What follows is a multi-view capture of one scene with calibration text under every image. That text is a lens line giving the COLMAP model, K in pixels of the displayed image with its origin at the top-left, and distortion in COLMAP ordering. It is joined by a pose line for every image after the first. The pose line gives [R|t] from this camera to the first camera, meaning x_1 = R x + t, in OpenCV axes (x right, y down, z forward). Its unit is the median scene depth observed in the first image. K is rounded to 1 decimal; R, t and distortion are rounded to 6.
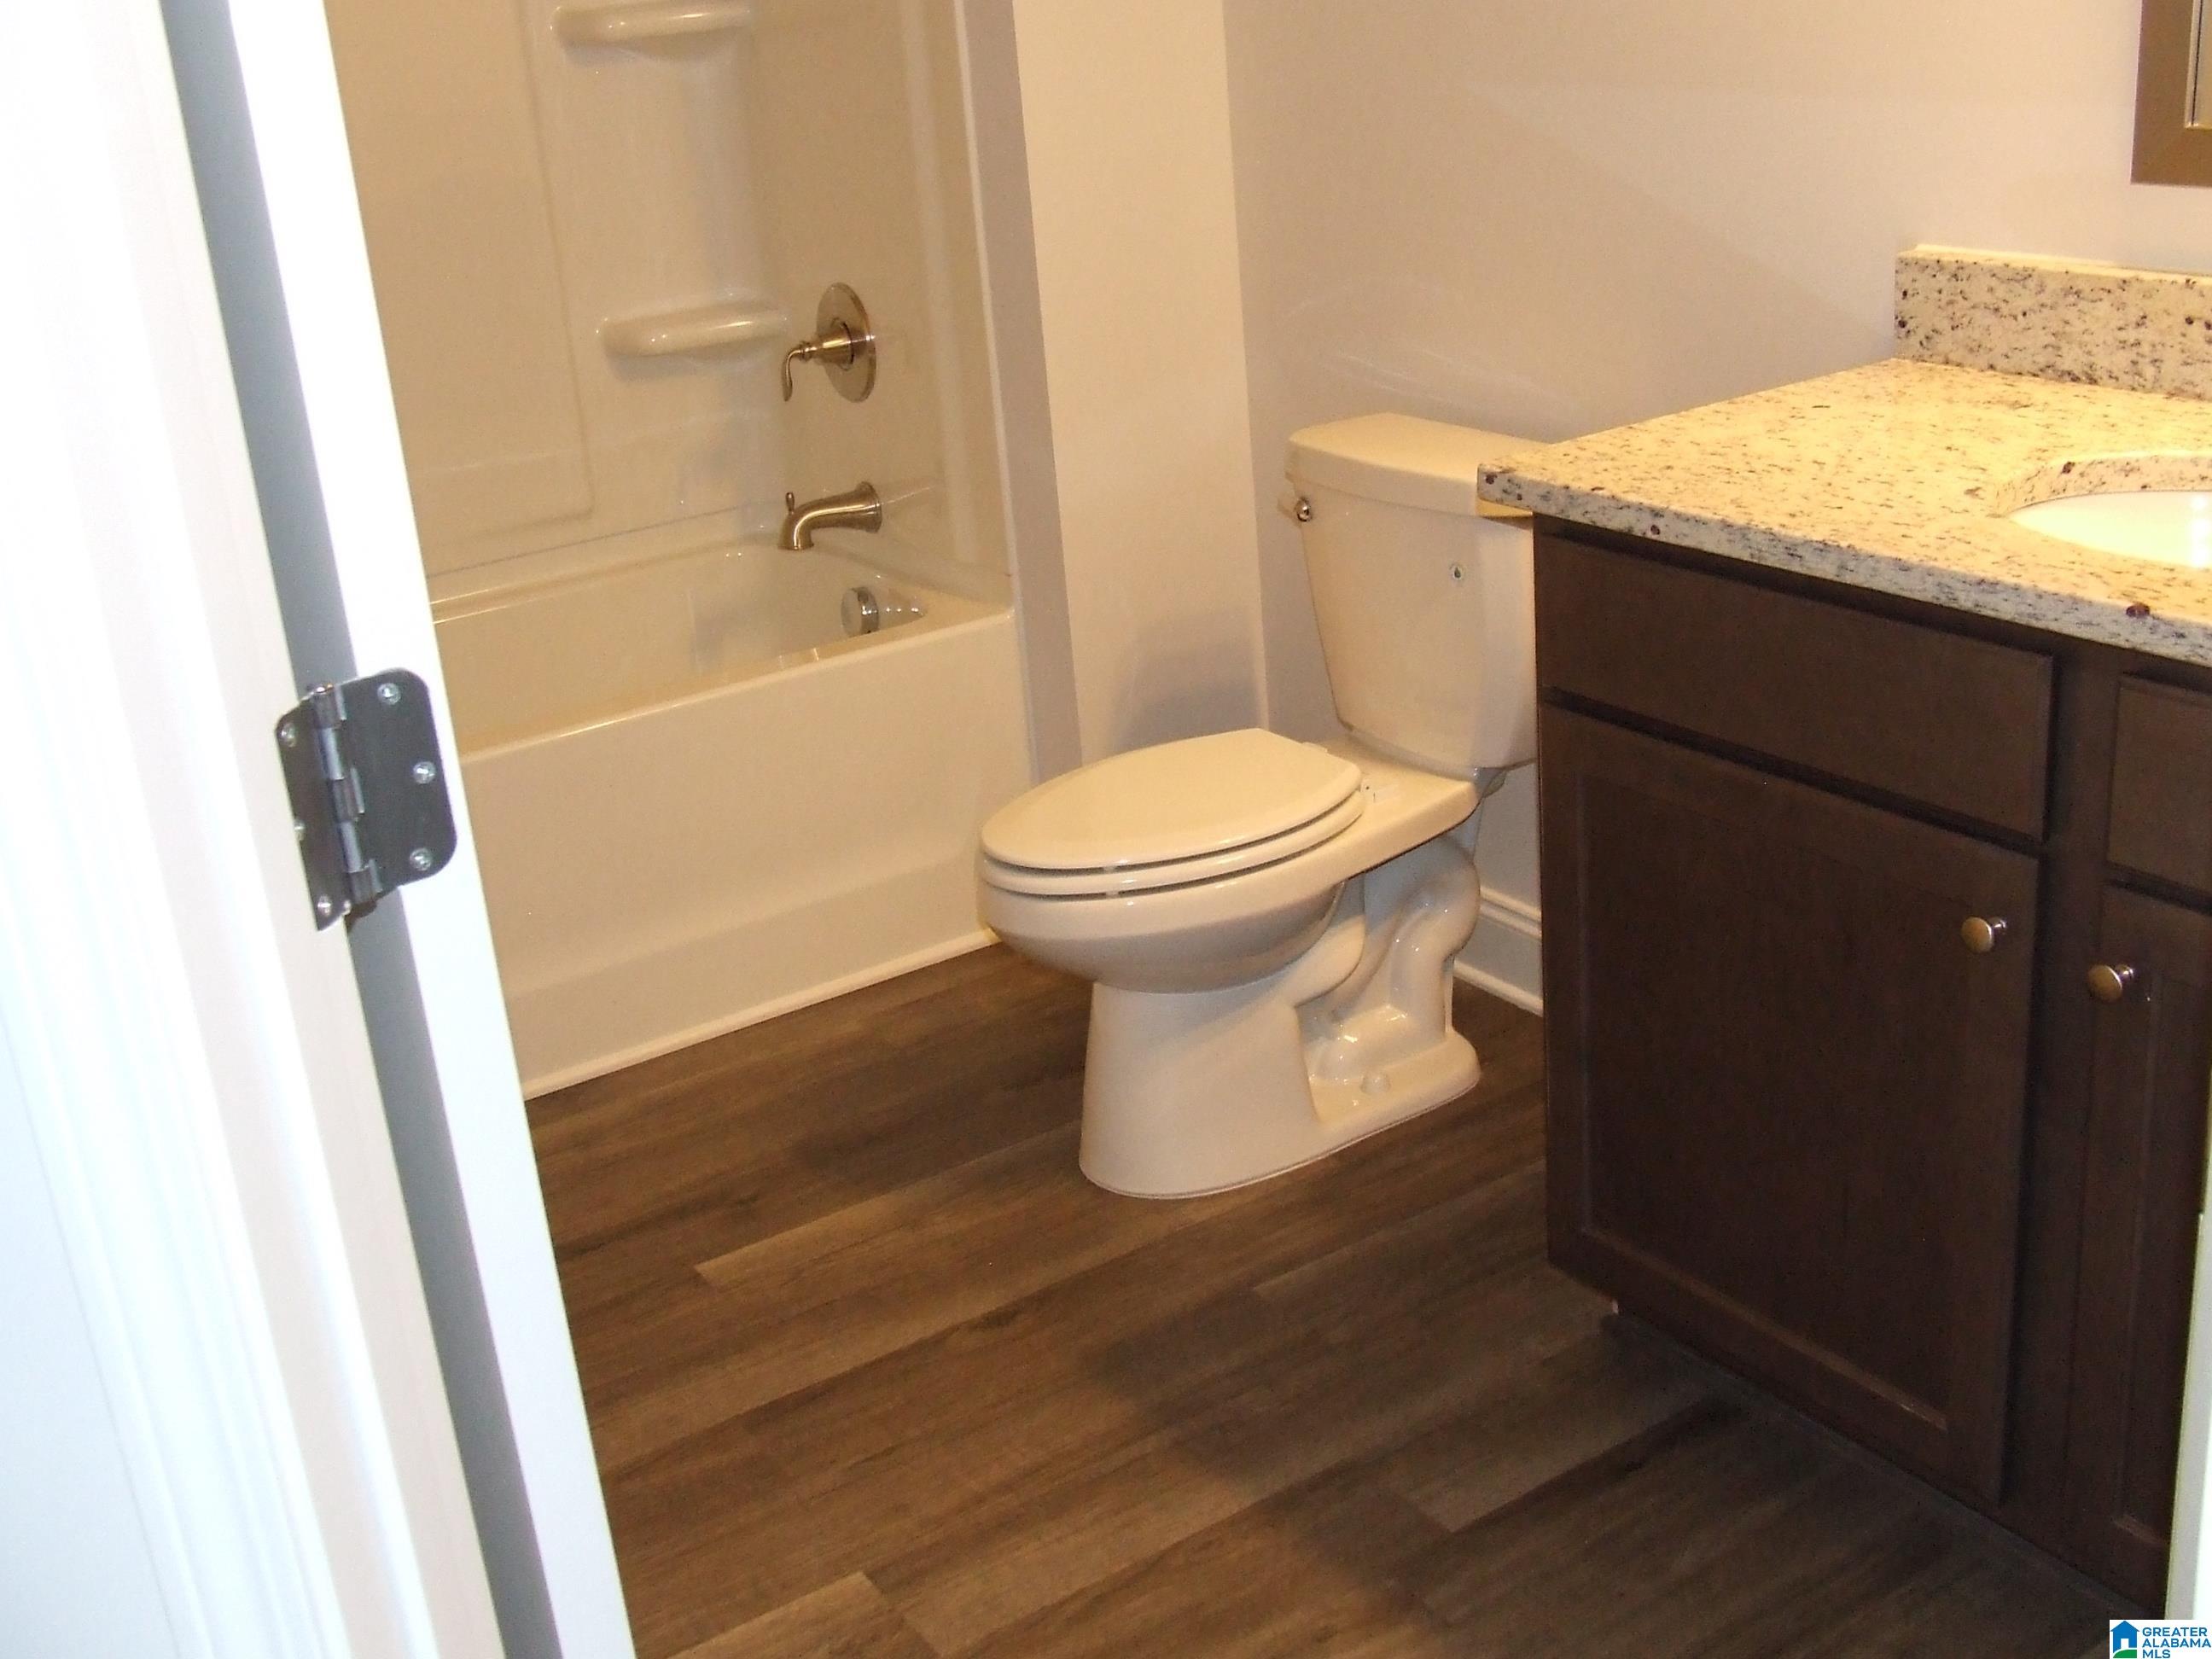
lens RADIAL K [[2421.2, 0, 1099.2], [0, 2421.2, 815.2], [0, 0, 1]] dist [-0.105828, 0.143690]
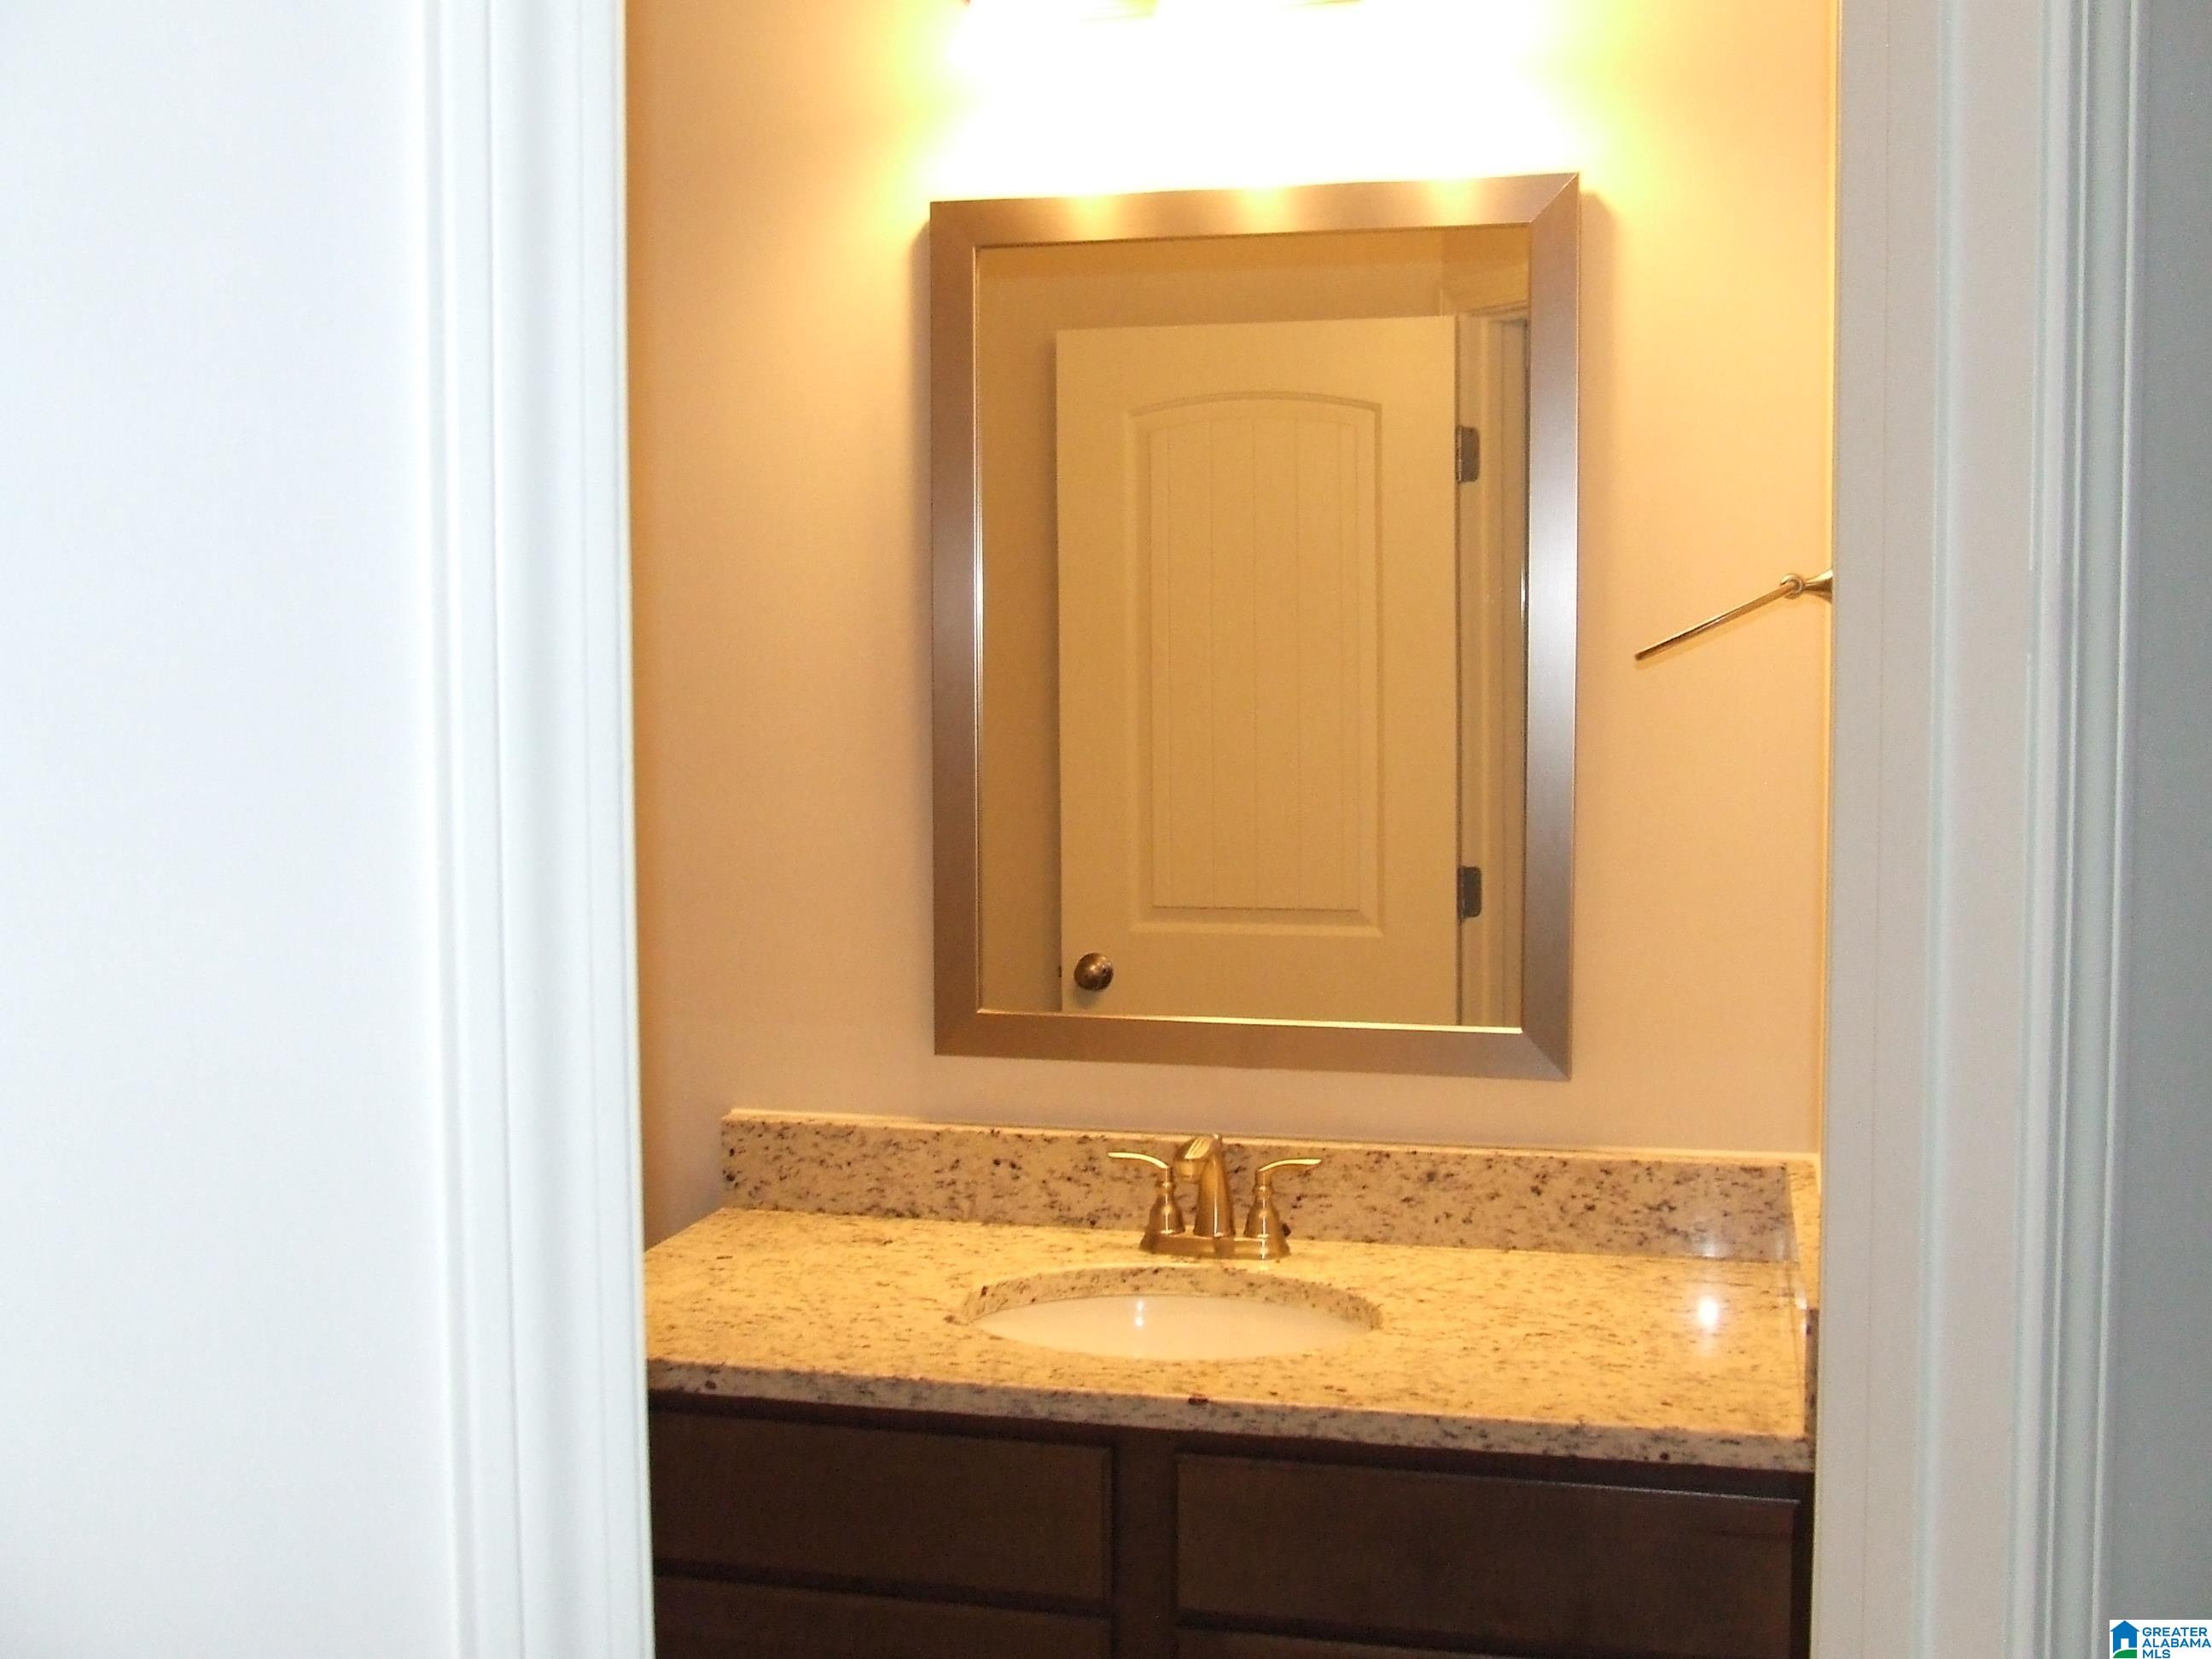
lens RADIAL K [[2425.8, 0, 1094.6], [0, 2425.8, 817.5], [0, 0, 1]] dist [-0.102603, 0.160120]
pose [[0.733571, 0.036967, 0.678607, -0.330468], [0.187411, 0.948800, -0.254276, -0.043237], [-0.653262, 0.313708, 0.689084, 0.036614]]
